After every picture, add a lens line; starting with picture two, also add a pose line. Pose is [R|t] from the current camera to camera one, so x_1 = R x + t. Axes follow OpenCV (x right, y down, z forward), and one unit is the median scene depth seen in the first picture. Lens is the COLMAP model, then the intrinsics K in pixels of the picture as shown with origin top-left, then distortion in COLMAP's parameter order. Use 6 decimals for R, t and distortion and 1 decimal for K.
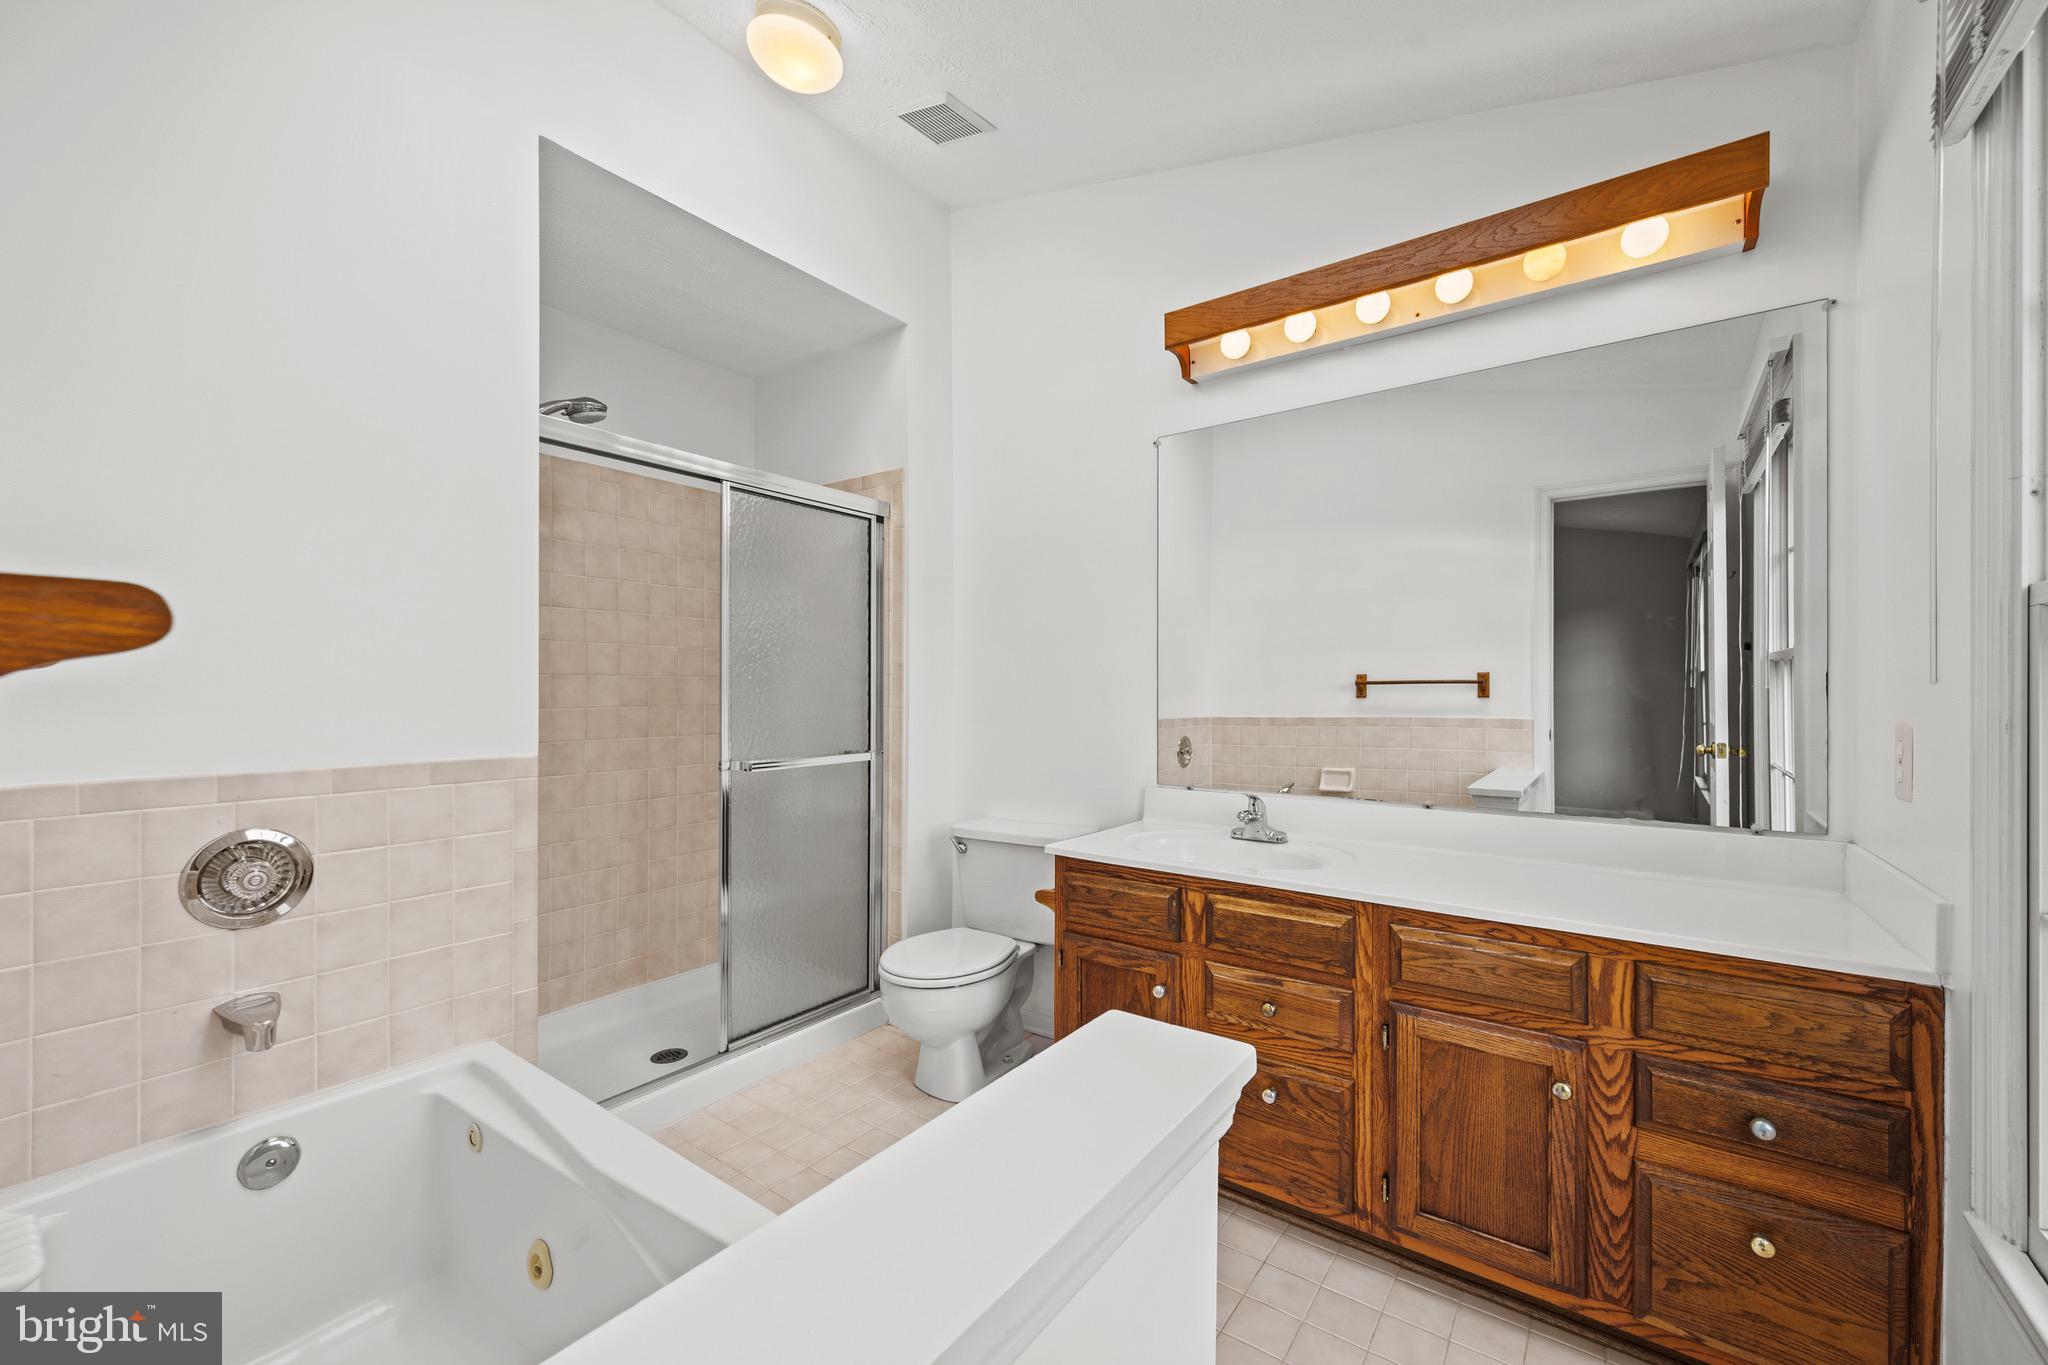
lens RADIAL K [[817.0, 0, 1021.3], [0, 817.0, 685.6], [0, 0, 1]] dist [-0.003776, 0.000301]
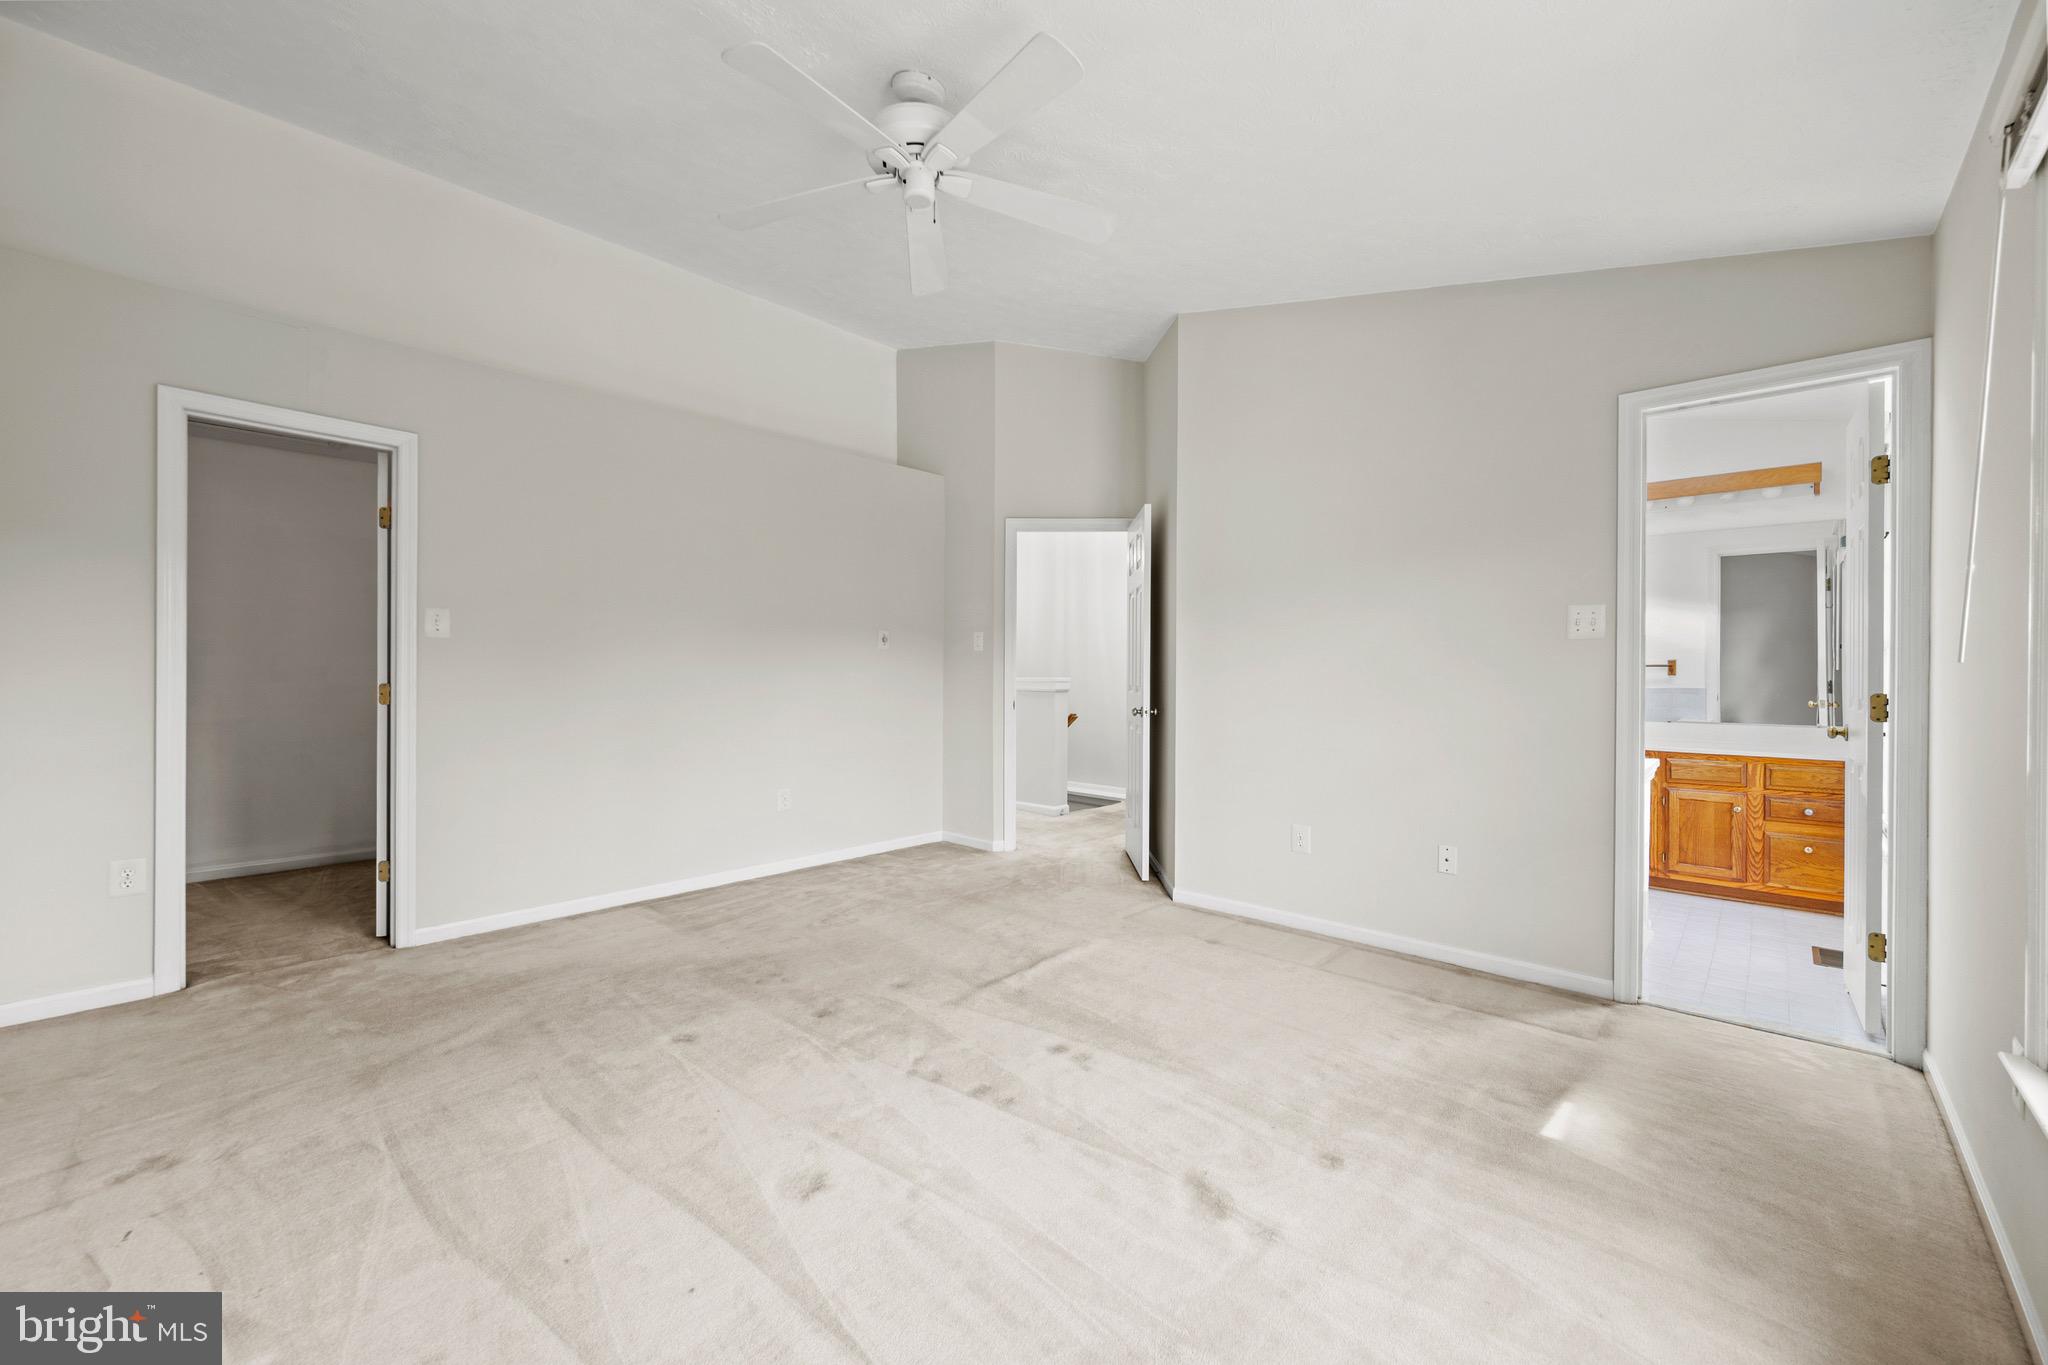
lens RADIAL K [[817.0, 0, 1024.0], [0, 817.0, 670.0], [0, 0, 1]] dist [-0.003776, 0.000301]
pose [[0.994064, -0.001066, -0.108792, -1.428383], [0.001627, 0.999986, 0.005069, -0.015803], [0.108785, -0.005216, 0.994052, -1.994723]]
